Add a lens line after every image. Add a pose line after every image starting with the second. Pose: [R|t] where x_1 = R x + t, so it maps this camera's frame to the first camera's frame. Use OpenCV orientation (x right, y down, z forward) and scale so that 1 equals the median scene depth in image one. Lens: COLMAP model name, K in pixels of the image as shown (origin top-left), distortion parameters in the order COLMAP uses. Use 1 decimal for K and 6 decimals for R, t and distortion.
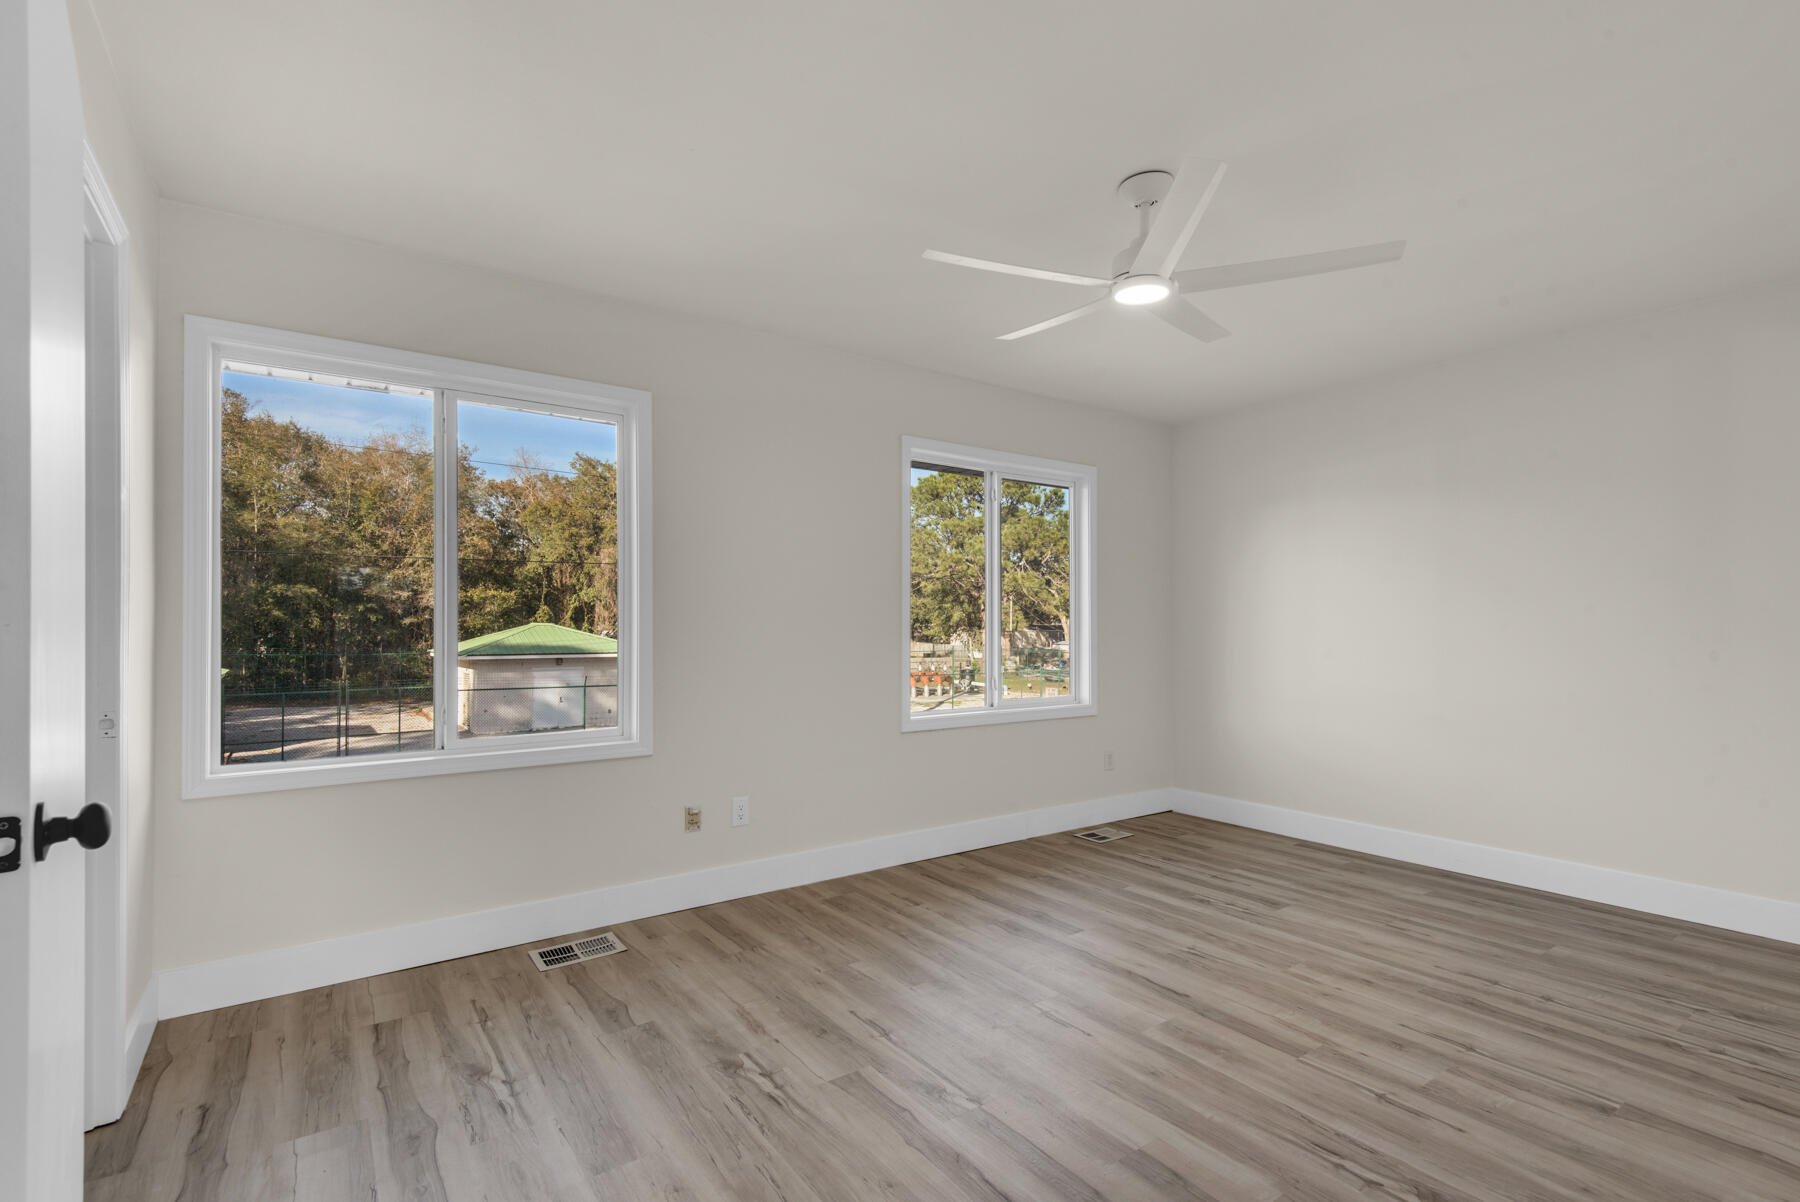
lens RADIAL K [[818.5, 0, 900.8], [0, 818.5, 615.8], [0, 0, 1]] dist [0.030928, -0.017881]
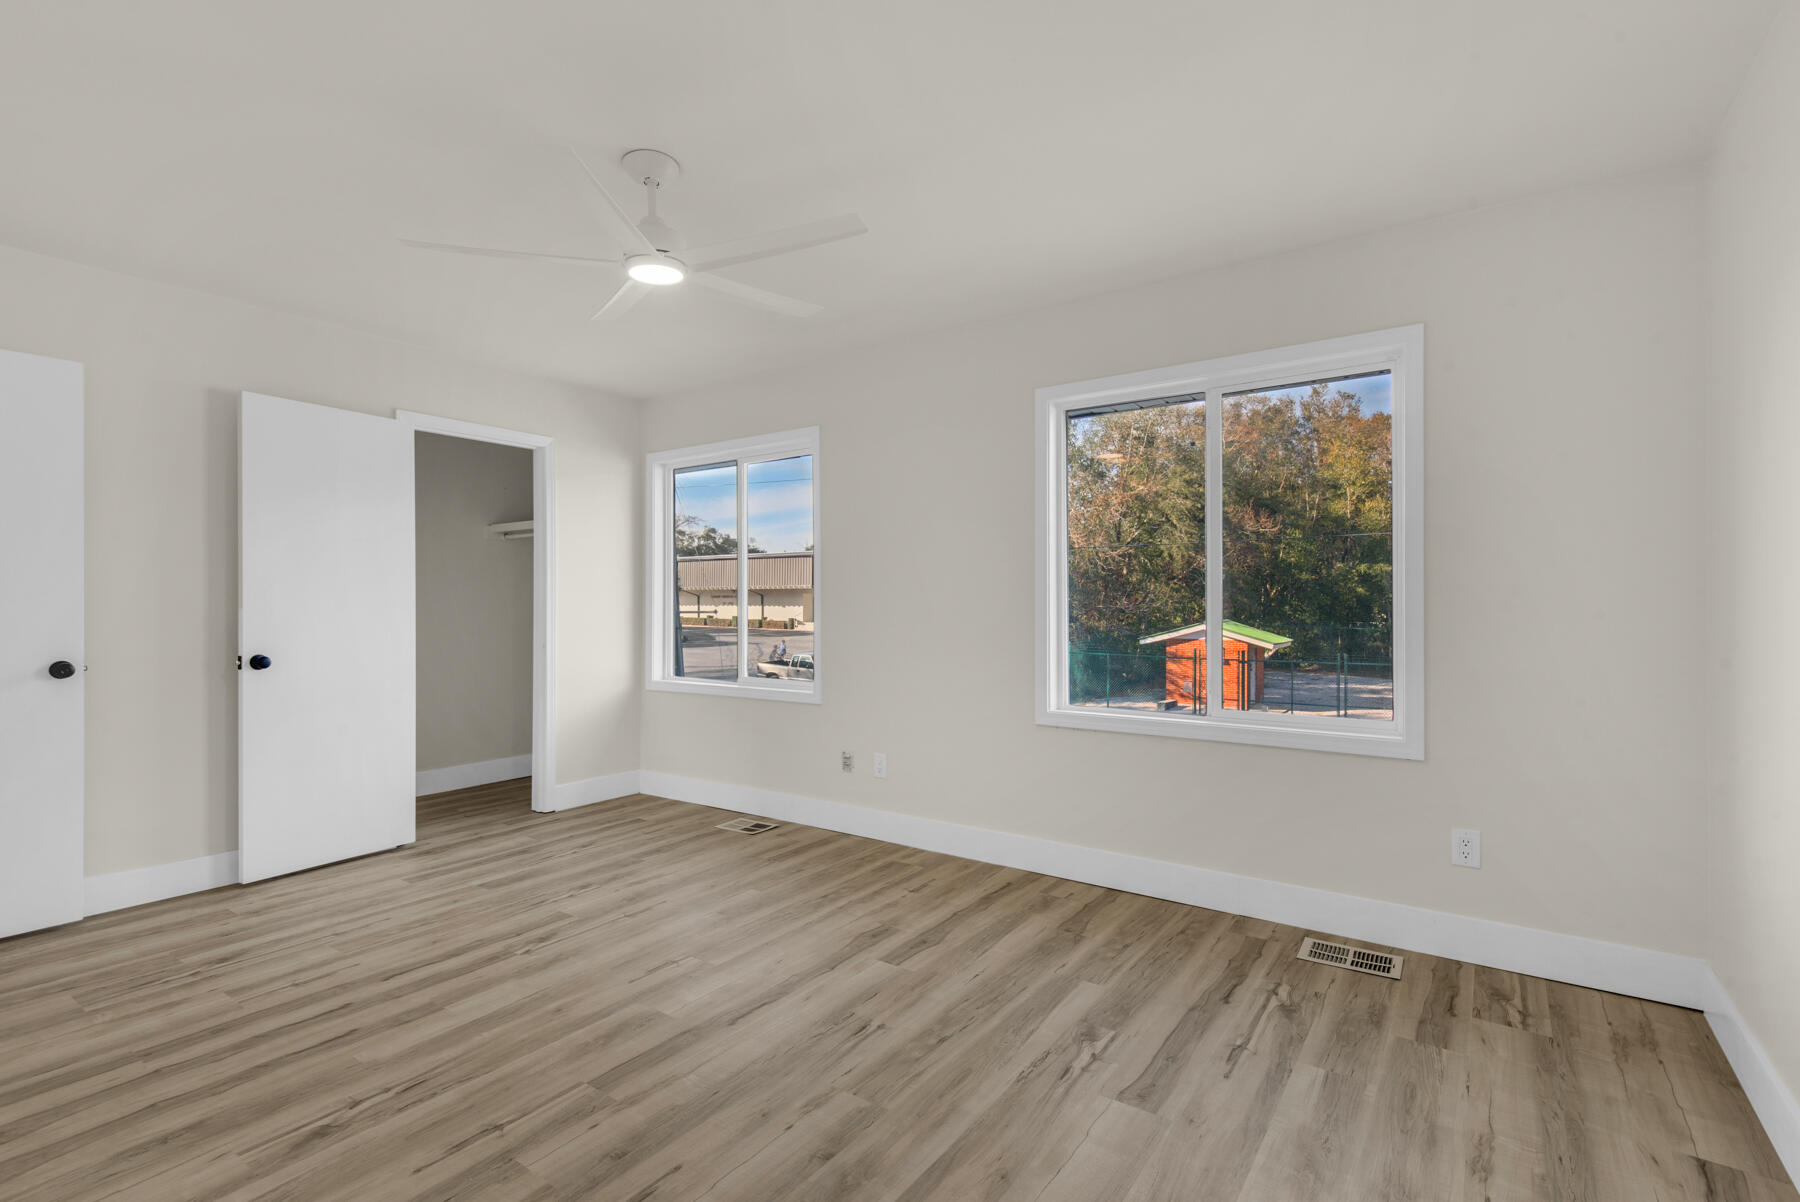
lens RADIAL K [[822.2, 0, 896.2], [0, 822.2, 600.5], [0, 0, 1]] dist [0.034788, -0.020277]
pose [[0.338761, -0.003731, -0.940865, 0.971401], [0.013916, 0.999903, 0.001045, 0.004669], [0.940770, -0.013447, 0.338780, 0.677662]]
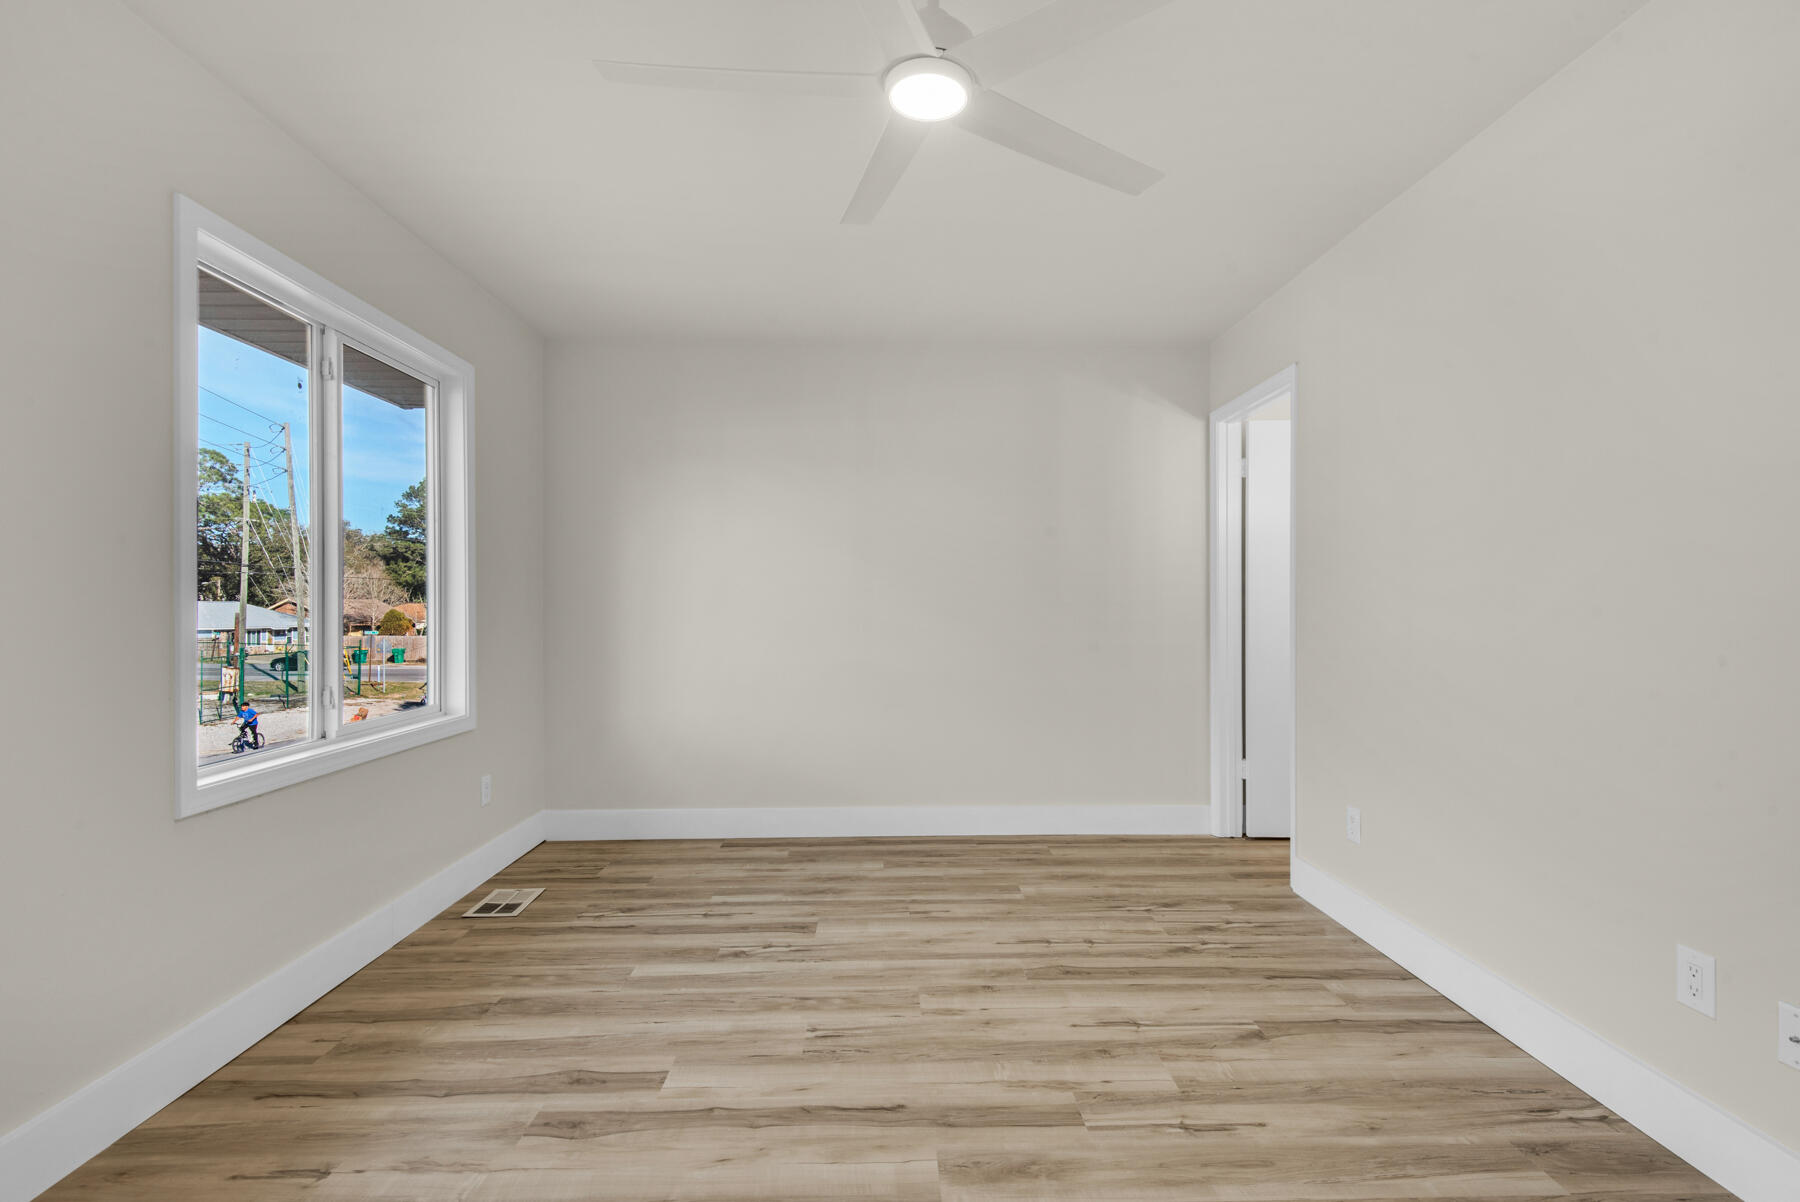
lens RADIAL K [[822.2, 0, 896.2], [0, 822.2, 600.5], [0, 0, 1]] dist [0.034788, -0.020277]
pose [[0.561566, 0.002234, 0.827429, -0.205353], [-0.010369, 0.999937, 0.004337, 0.008106], [-0.827367, -0.011015, 0.561554, 0.464424]]
